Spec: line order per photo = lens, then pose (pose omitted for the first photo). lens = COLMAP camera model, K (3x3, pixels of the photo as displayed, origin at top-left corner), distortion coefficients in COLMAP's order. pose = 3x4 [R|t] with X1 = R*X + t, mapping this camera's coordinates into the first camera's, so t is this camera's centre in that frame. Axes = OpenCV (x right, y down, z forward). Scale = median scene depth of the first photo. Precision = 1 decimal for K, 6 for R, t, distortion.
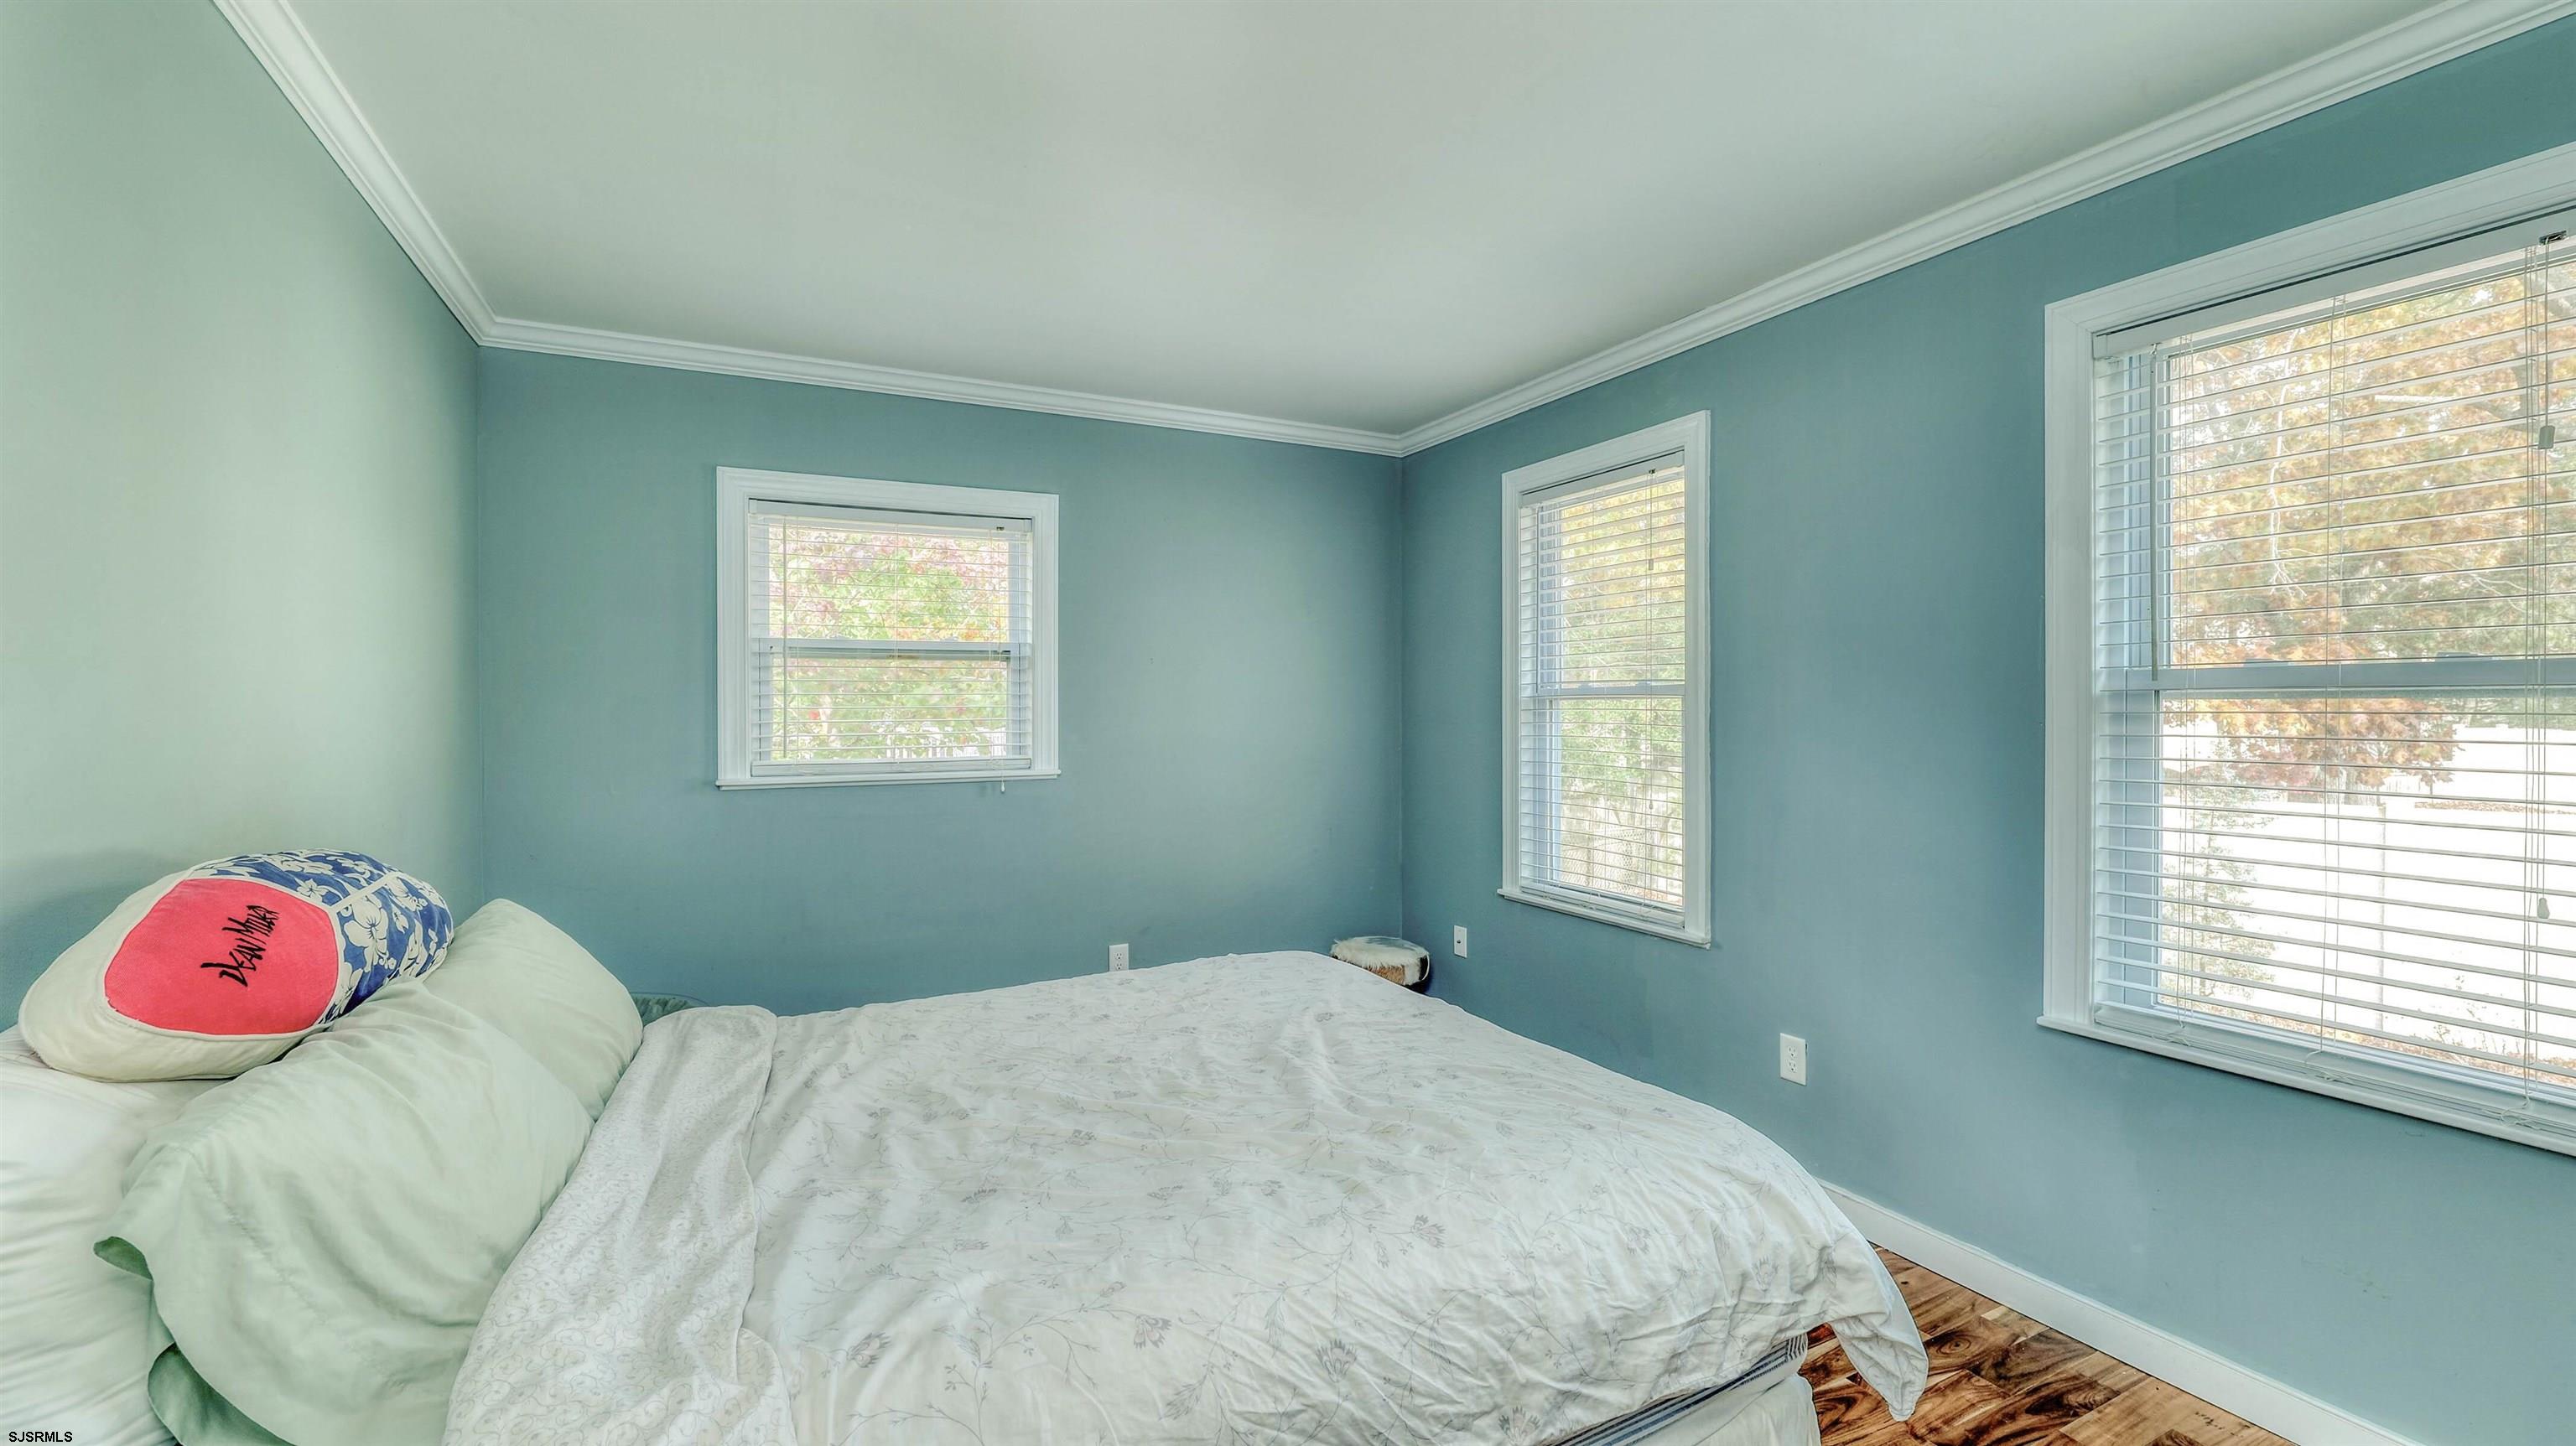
lens RADIAL K [[1051.1, 0, 1271.6], [0, 1051.1, 716.8], [0, 0, 1]] dist [-0.002377, -0.000007]
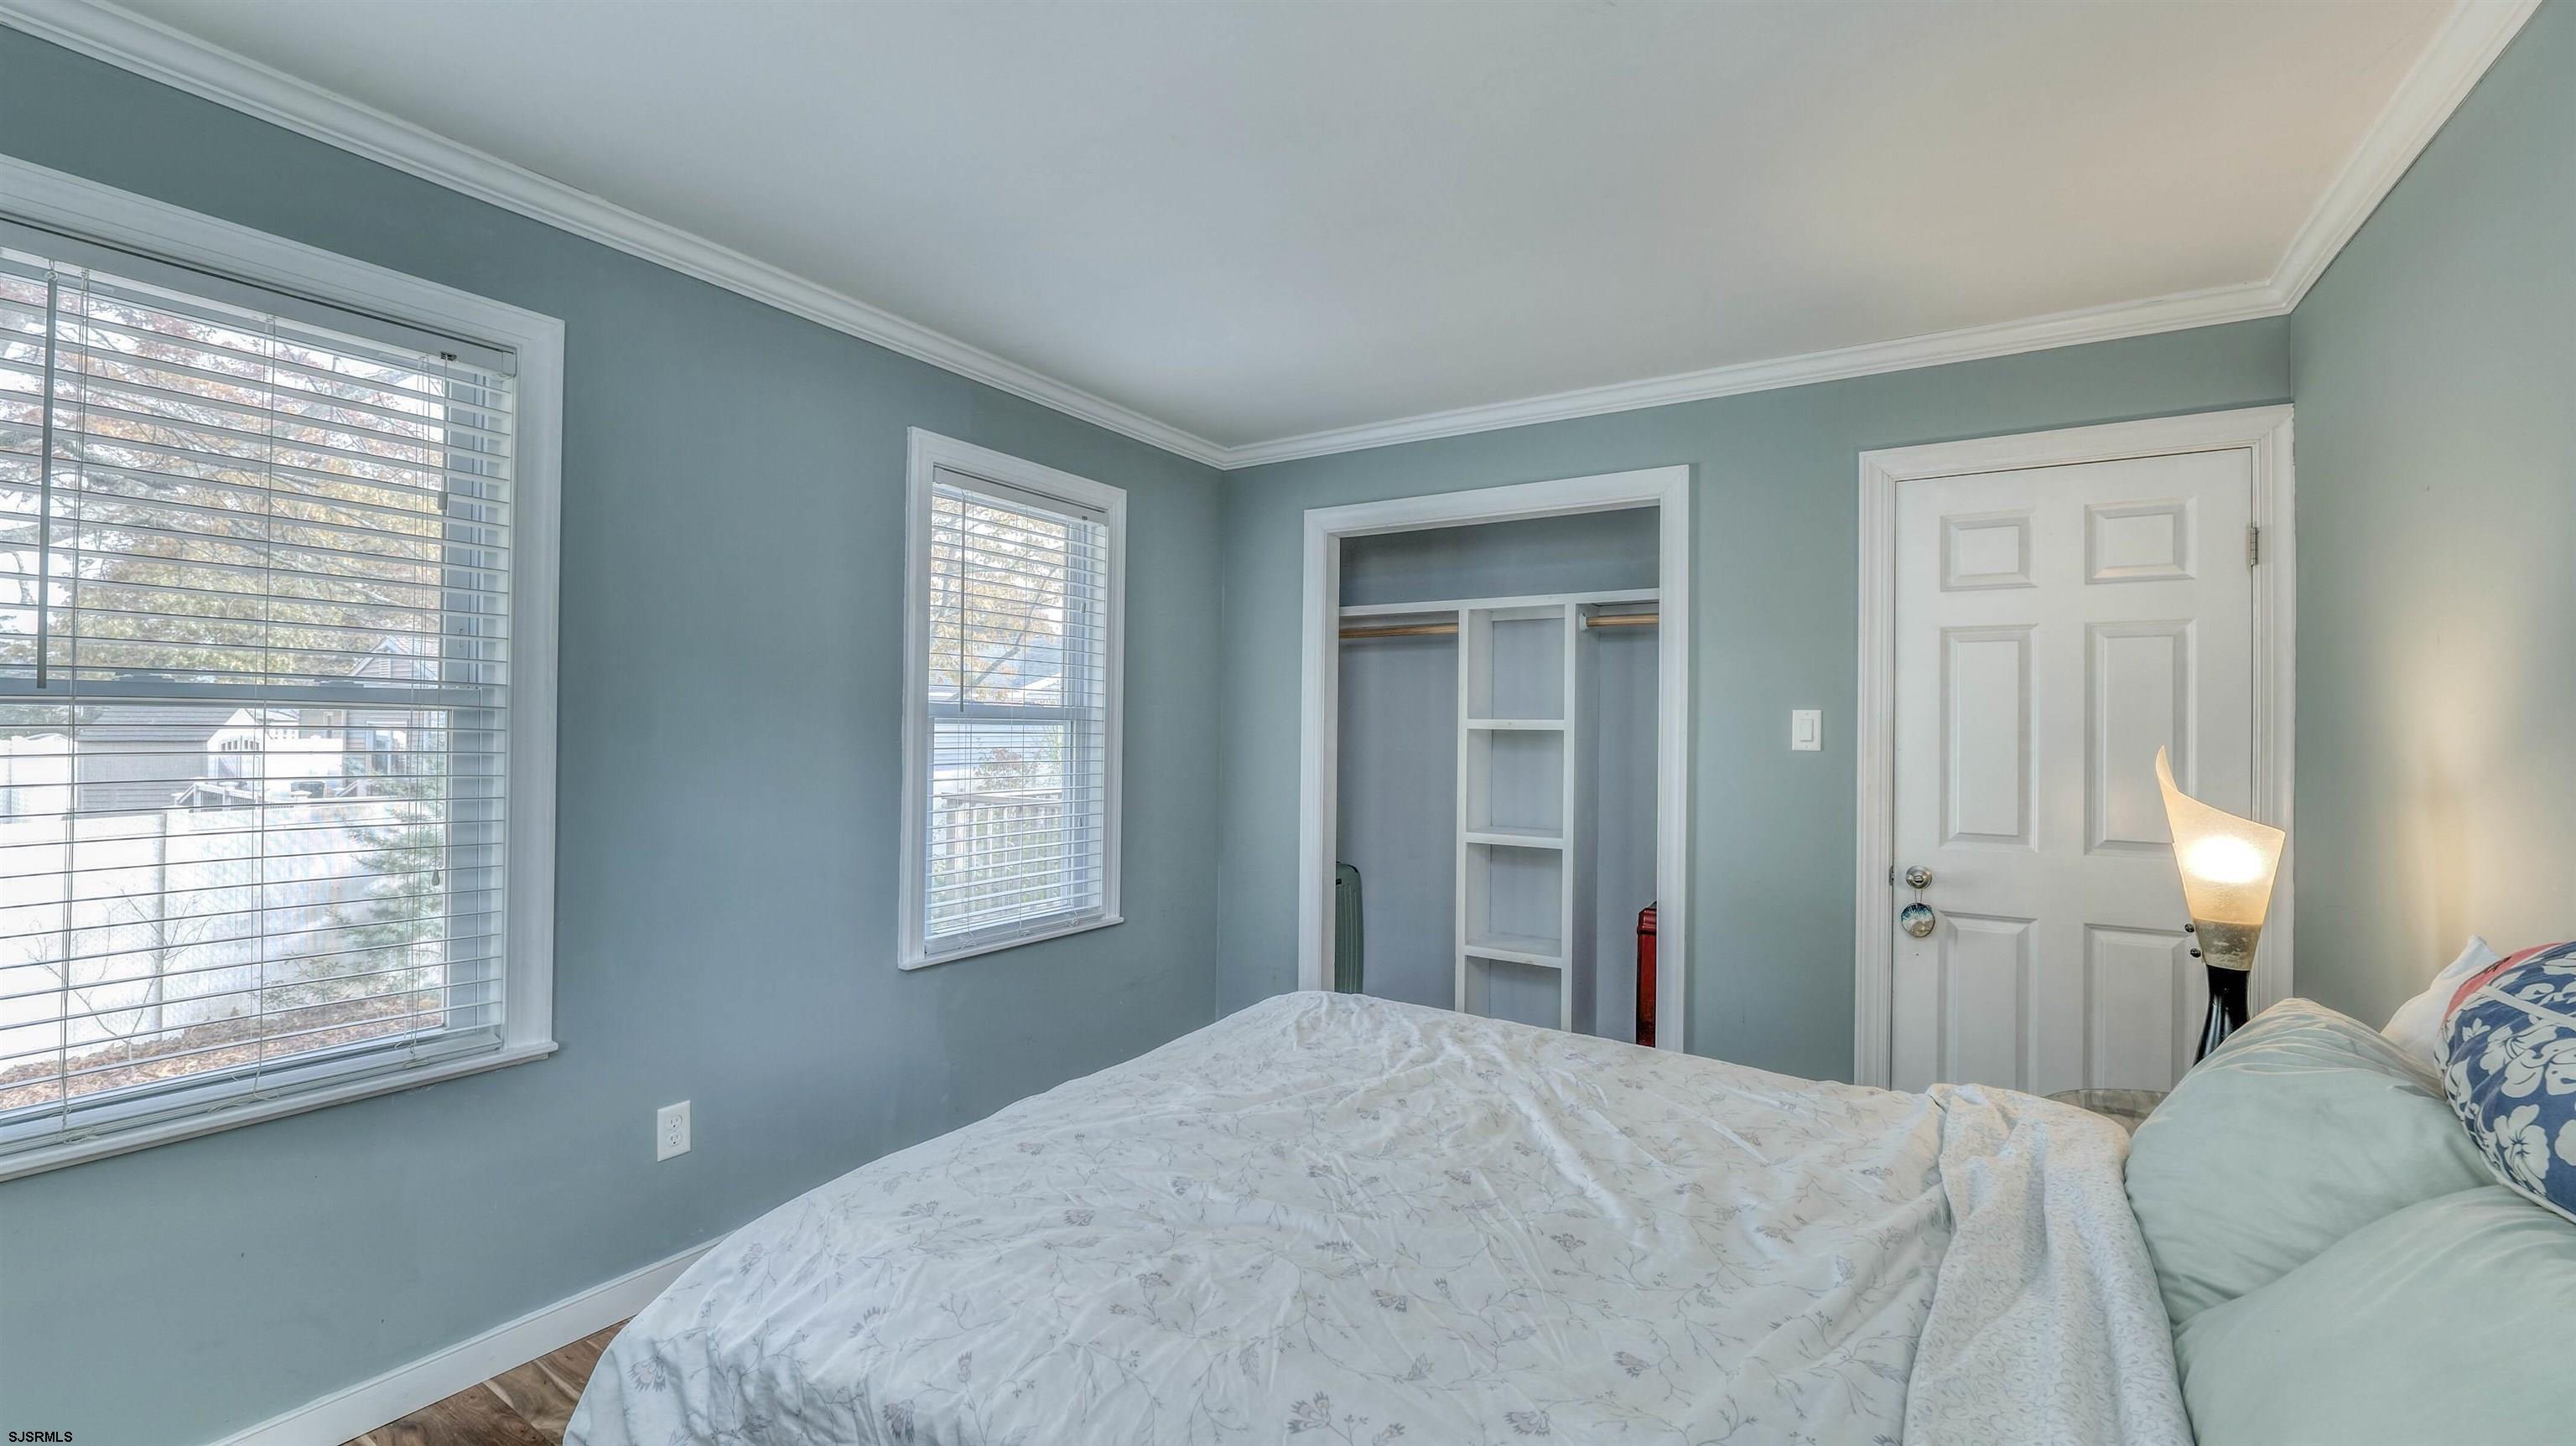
lens RADIAL K [[1051.1, 0, 1271.6], [0, 1051.1, 716.8], [0, 0, 1]] dist [-0.002377, -0.000007]
pose [[-0.517498, 0.005853, 0.855664, -0.629084], [-0.001921, 0.999966, -0.008002, -0.013628], [-0.855682, -0.005785, -0.517469, 1.276404]]
